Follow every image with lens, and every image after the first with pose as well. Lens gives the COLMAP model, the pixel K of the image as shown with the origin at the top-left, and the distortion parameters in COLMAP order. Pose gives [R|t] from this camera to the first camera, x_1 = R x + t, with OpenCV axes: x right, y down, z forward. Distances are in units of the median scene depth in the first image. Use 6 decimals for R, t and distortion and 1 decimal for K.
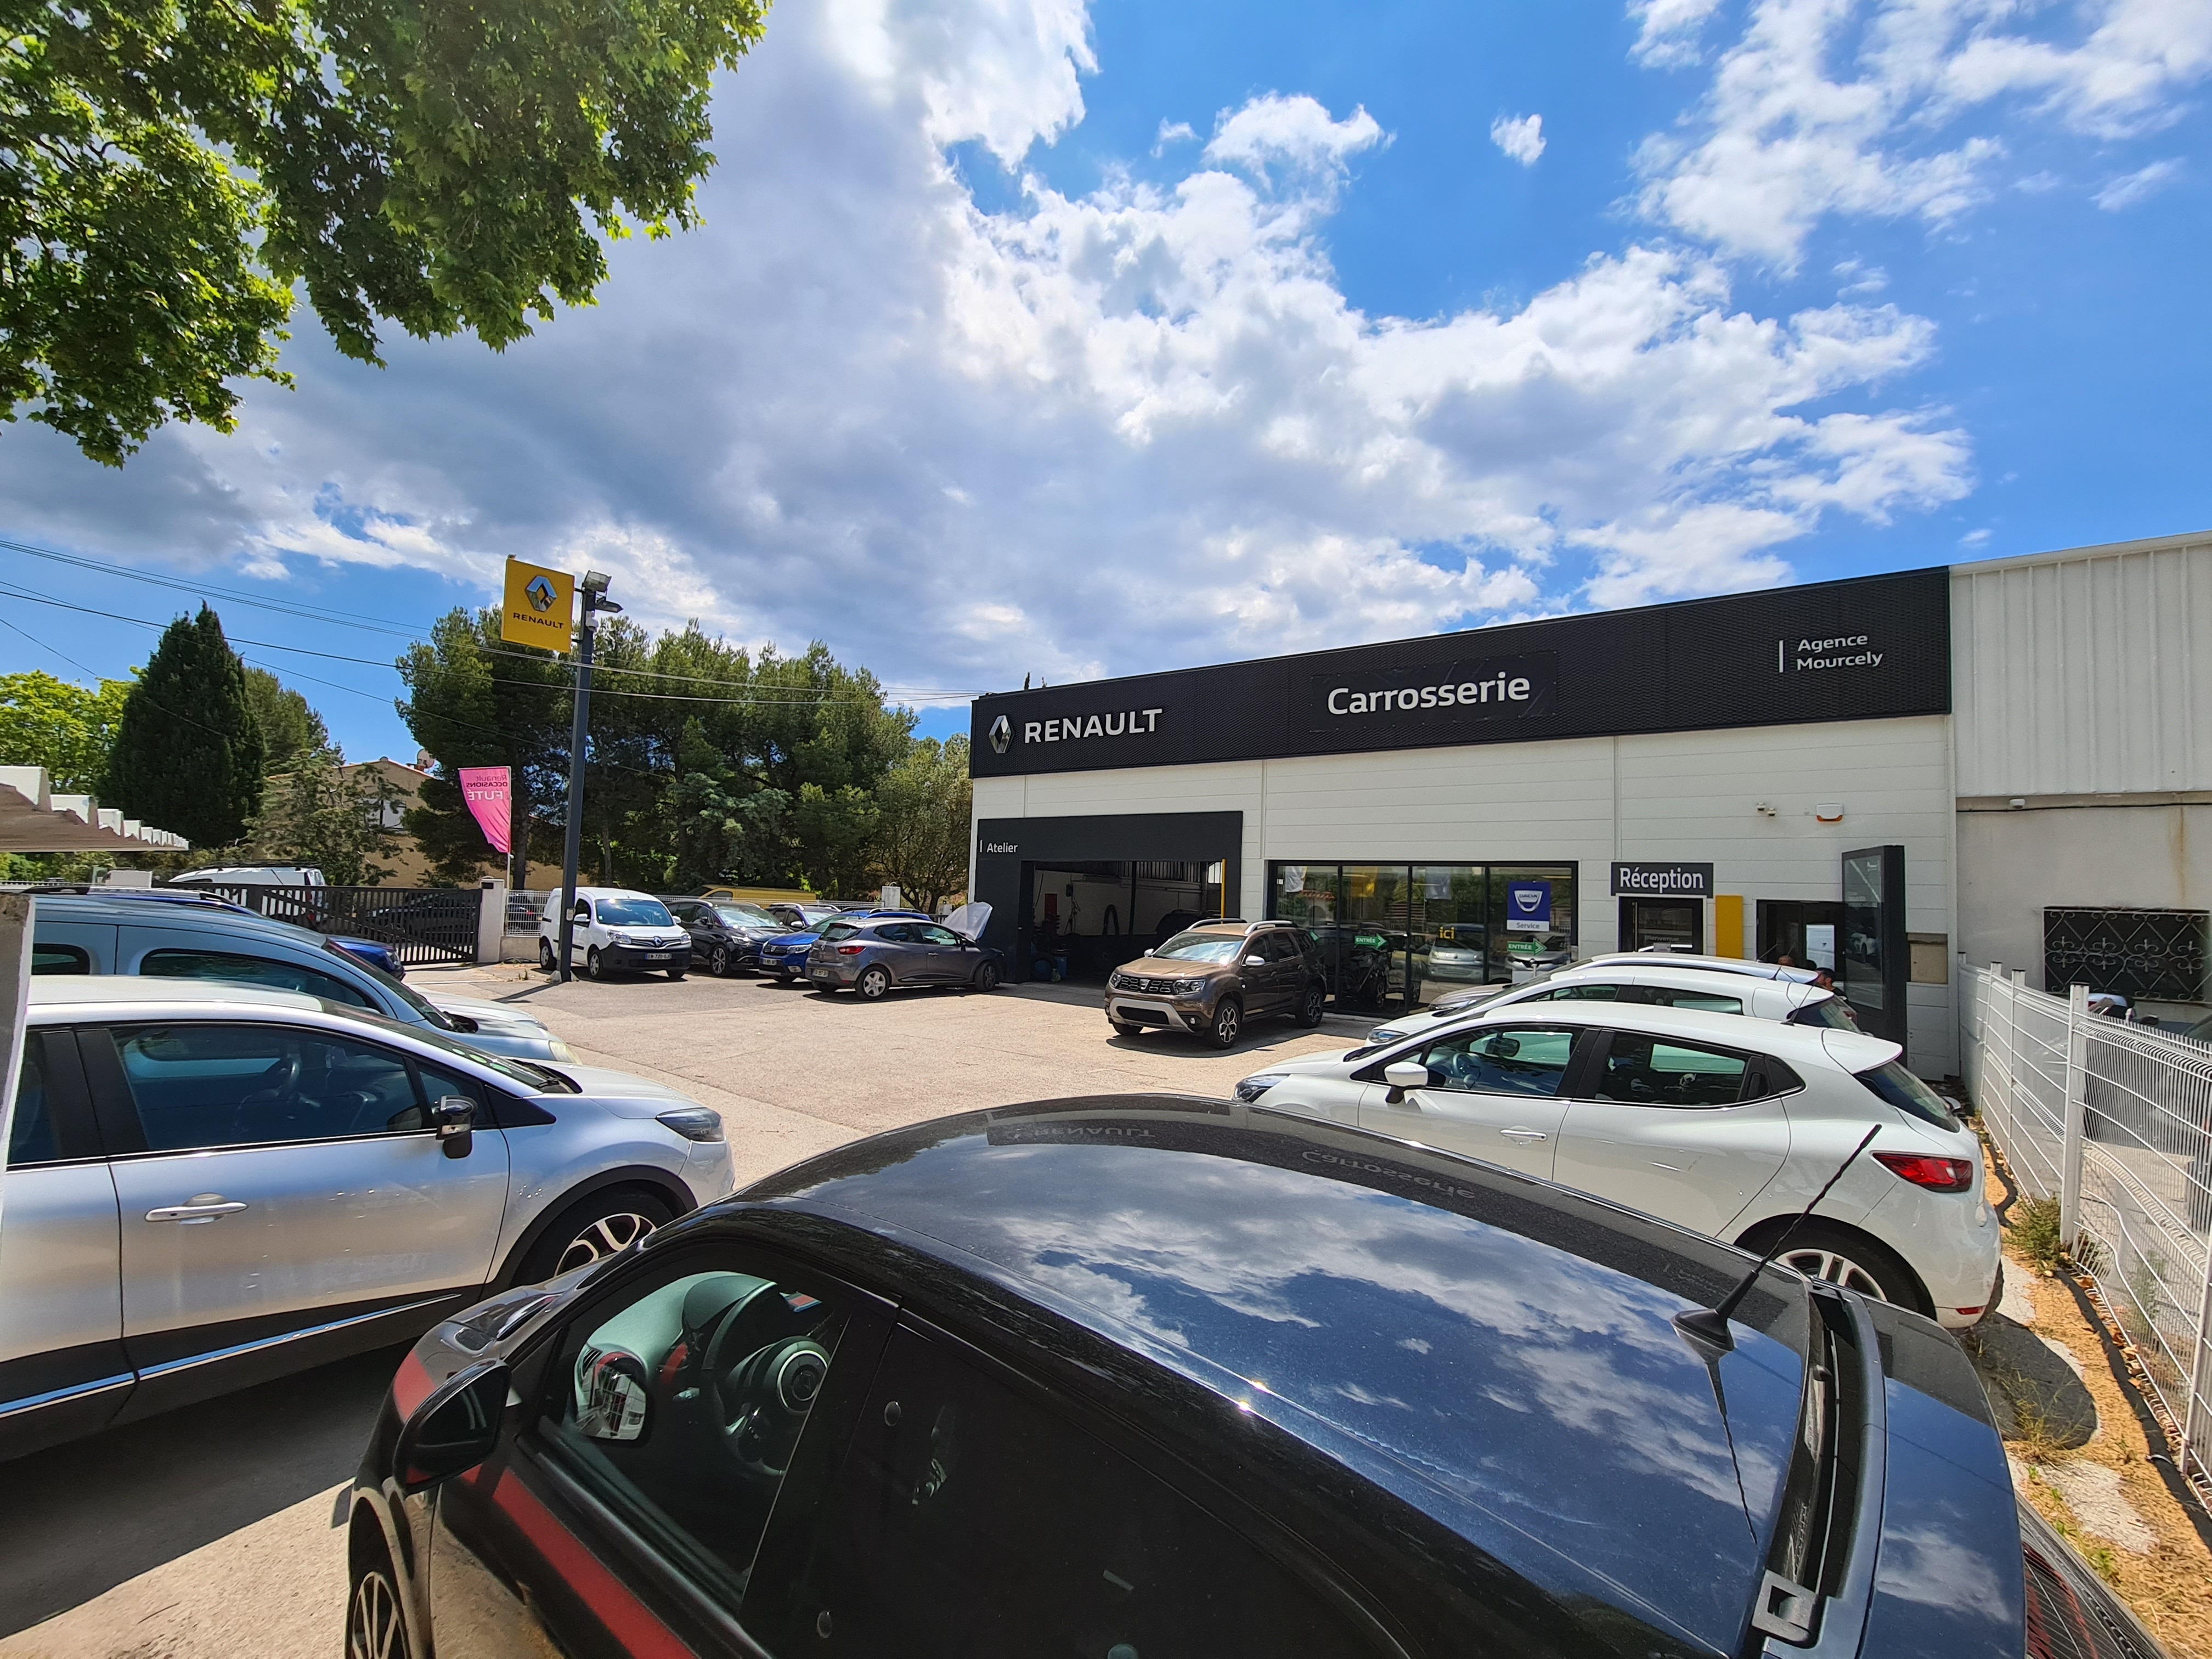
lens RADIAL K [[889.6, 0, 1103.2], [0, 889.6, 842.8], [0, 0, 1]] dist [-0.000184, -0.000001]
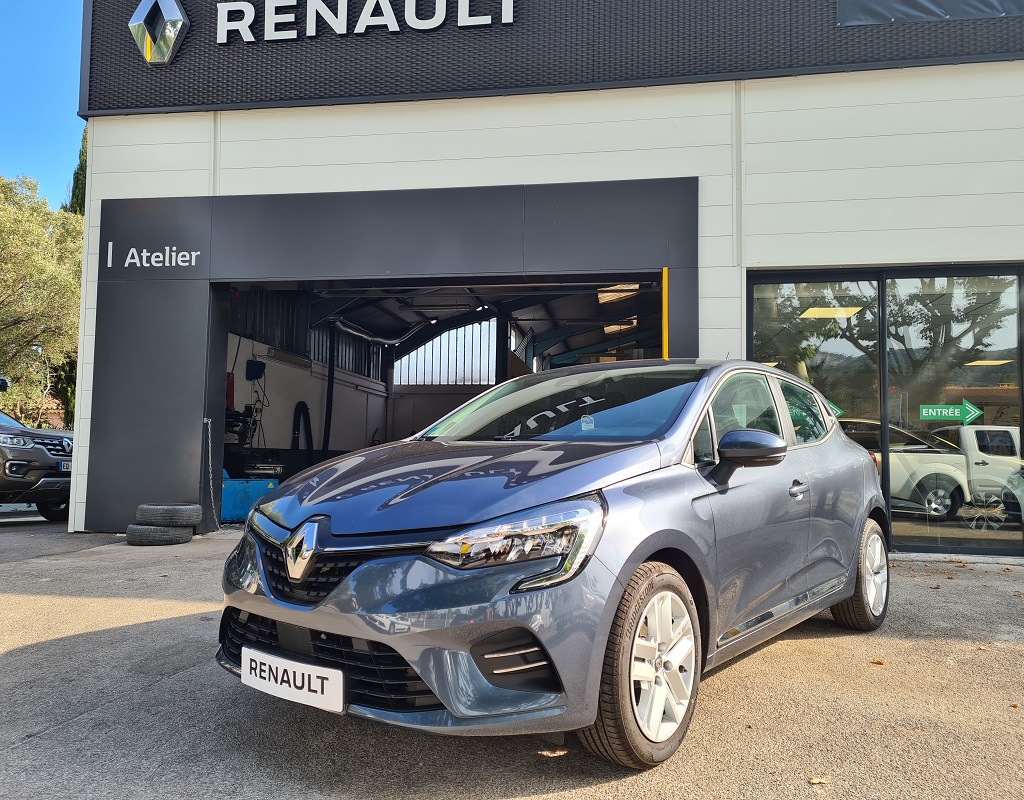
lens RADIAL K [[845.2, 0, 510.8], [0, 845.2, 395.0], [0, 0, 1]] dist [-0.000339, 0.001176]
pose [[0.912843, -0.001849, 0.408308, -0.133657], [-0.001327, 0.999971, 0.007495, 0.079780], [-0.408310, -0.007384, 0.912814, 0.522299]]
